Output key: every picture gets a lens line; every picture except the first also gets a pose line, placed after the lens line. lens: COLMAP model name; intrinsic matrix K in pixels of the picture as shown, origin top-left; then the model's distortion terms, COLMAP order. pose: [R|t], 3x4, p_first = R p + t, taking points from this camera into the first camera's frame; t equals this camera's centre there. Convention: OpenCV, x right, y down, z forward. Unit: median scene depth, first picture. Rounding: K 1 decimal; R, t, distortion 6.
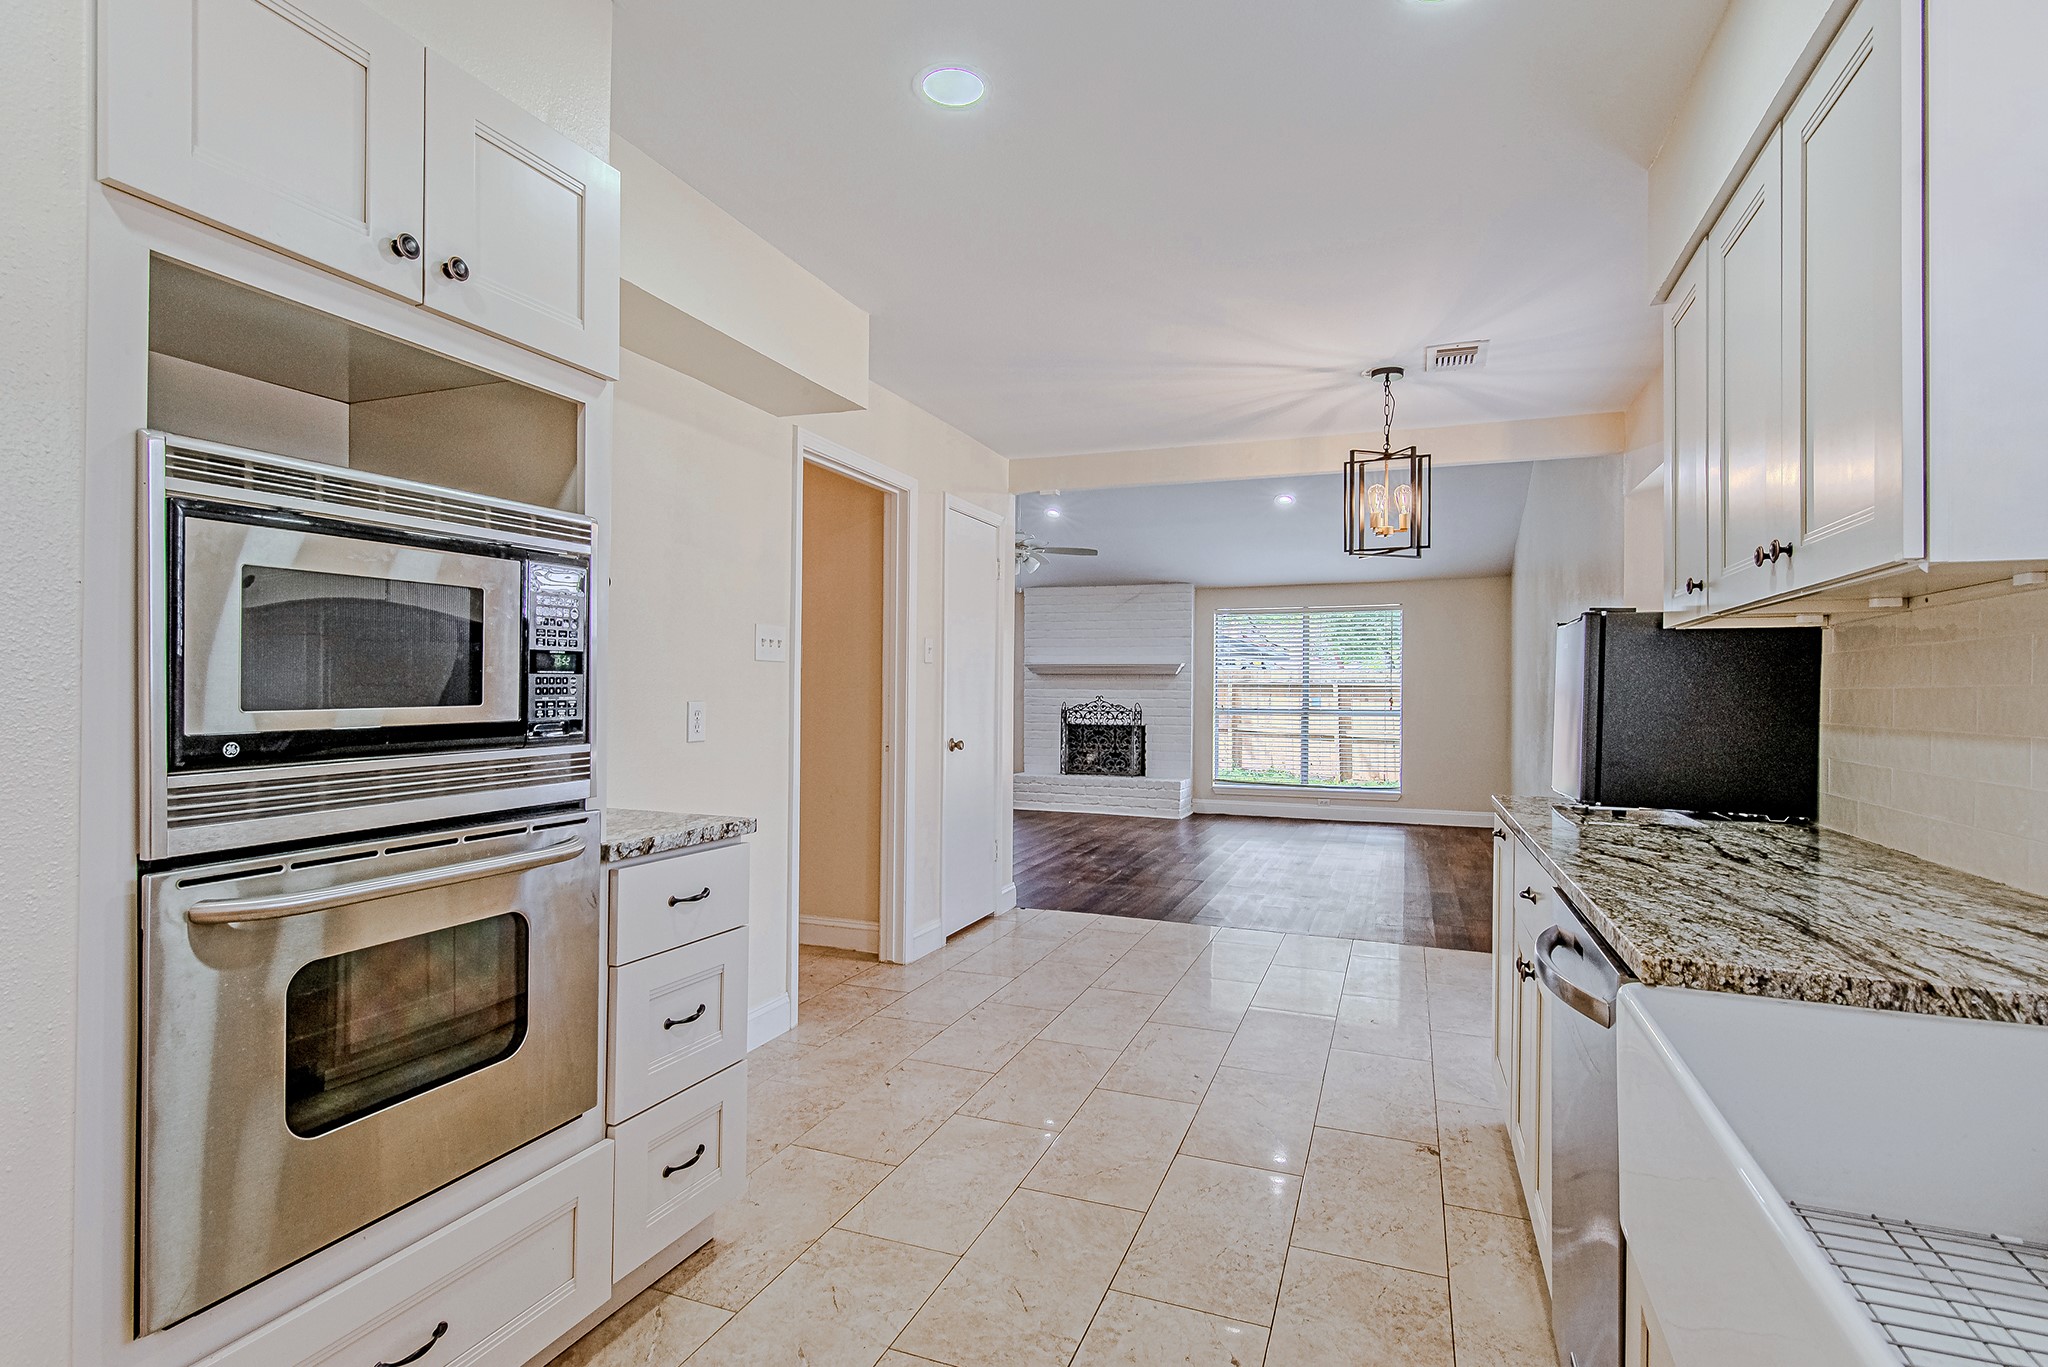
lens RADIAL K [[977.6, 0, 1066.0], [0, 977.6, 687.9], [0, 0, 1]] dist [0.002150, 0.000088]
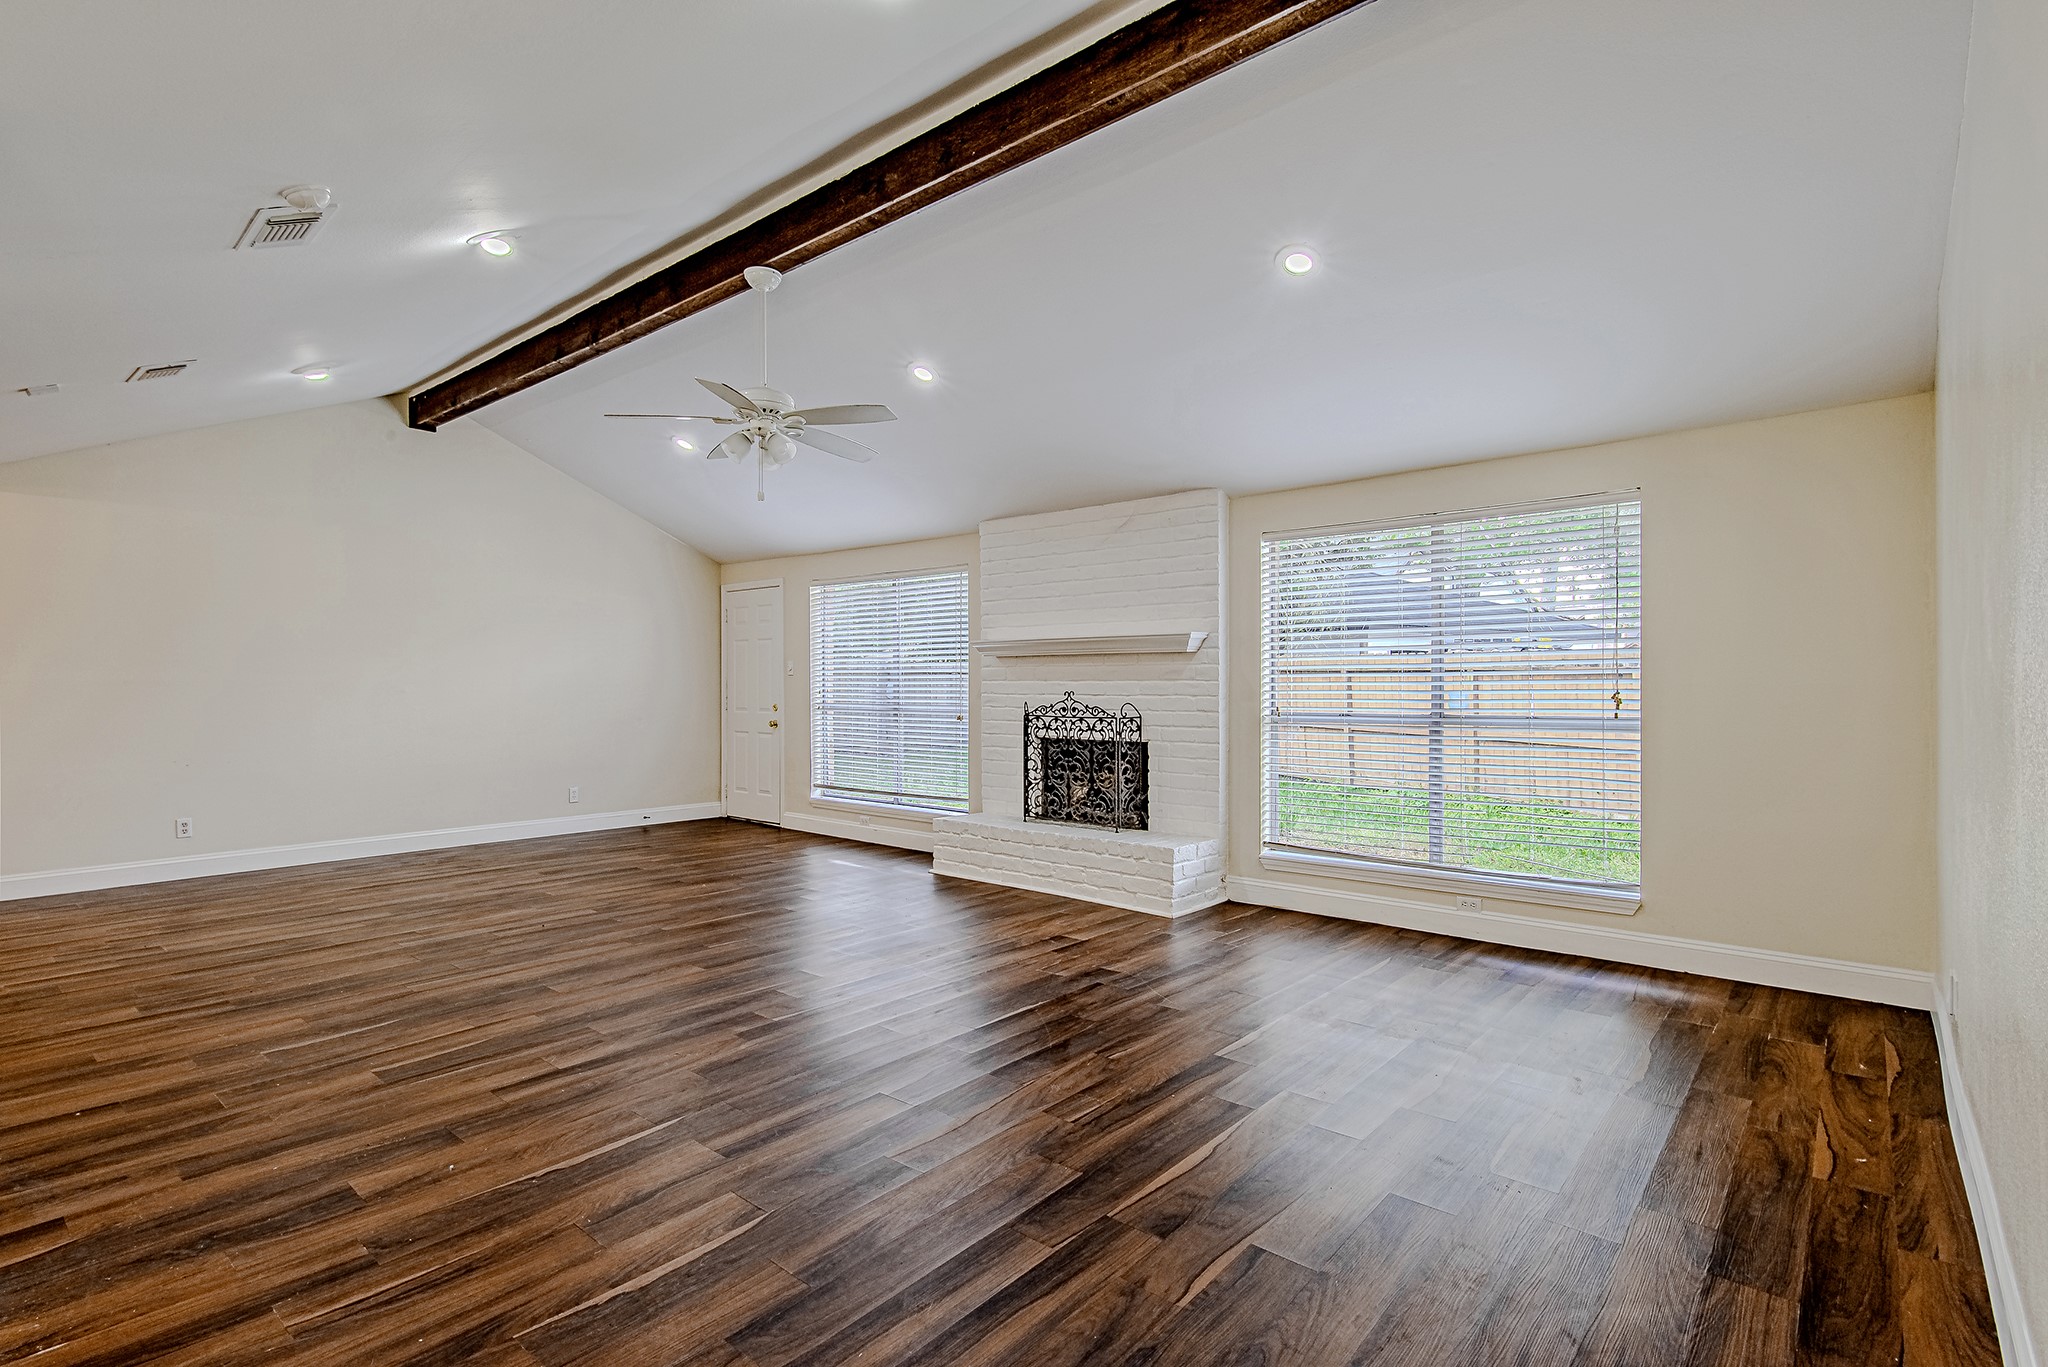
lens RADIAL K [[984.6, 0, 1024.0], [0, 984.6, 683.5], [0, 0, 1]] dist [0.012667, -0.000318]
pose [[0.933792, -0.008360, -0.357719, 0.222816], [0.009142, 0.999958, 0.000495, 0.002977], [0.357699, -0.003733, 0.933829, 0.432675]]
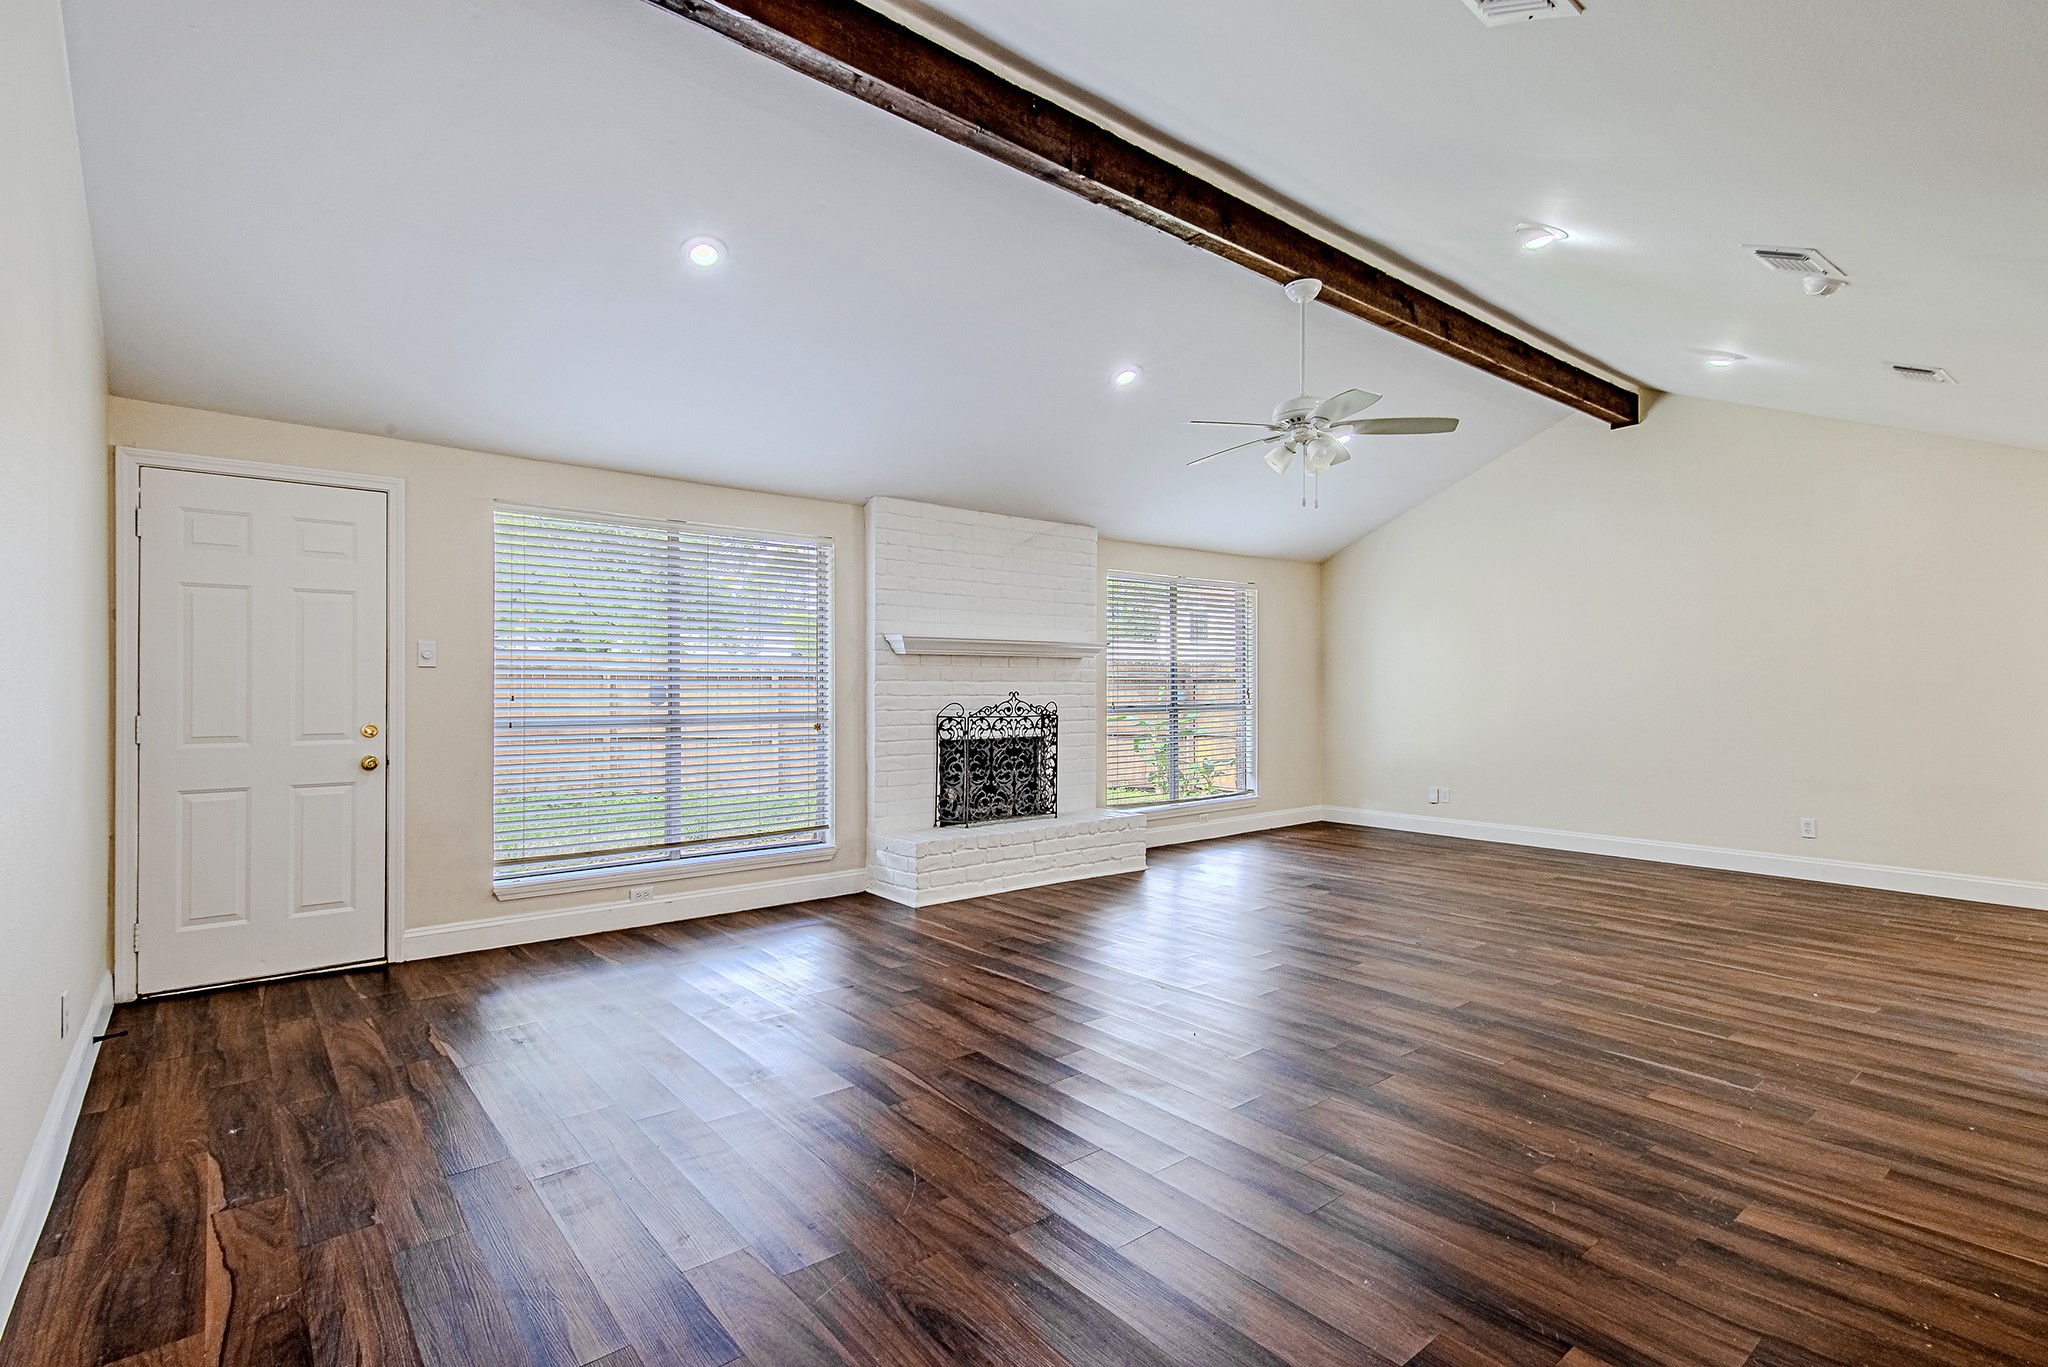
lens RADIAL K [[961.8, 0, 1024.0], [0, 961.8, 683.5], [0, 0, 1]] dist [0.003836, 0.000796]
pose [[0.513160, -0.006147, 0.858271, -0.483676], [-0.001734, 0.999965, 0.008199, -0.001955], [-0.858291, -0.005696, 0.513131, 0.684671]]
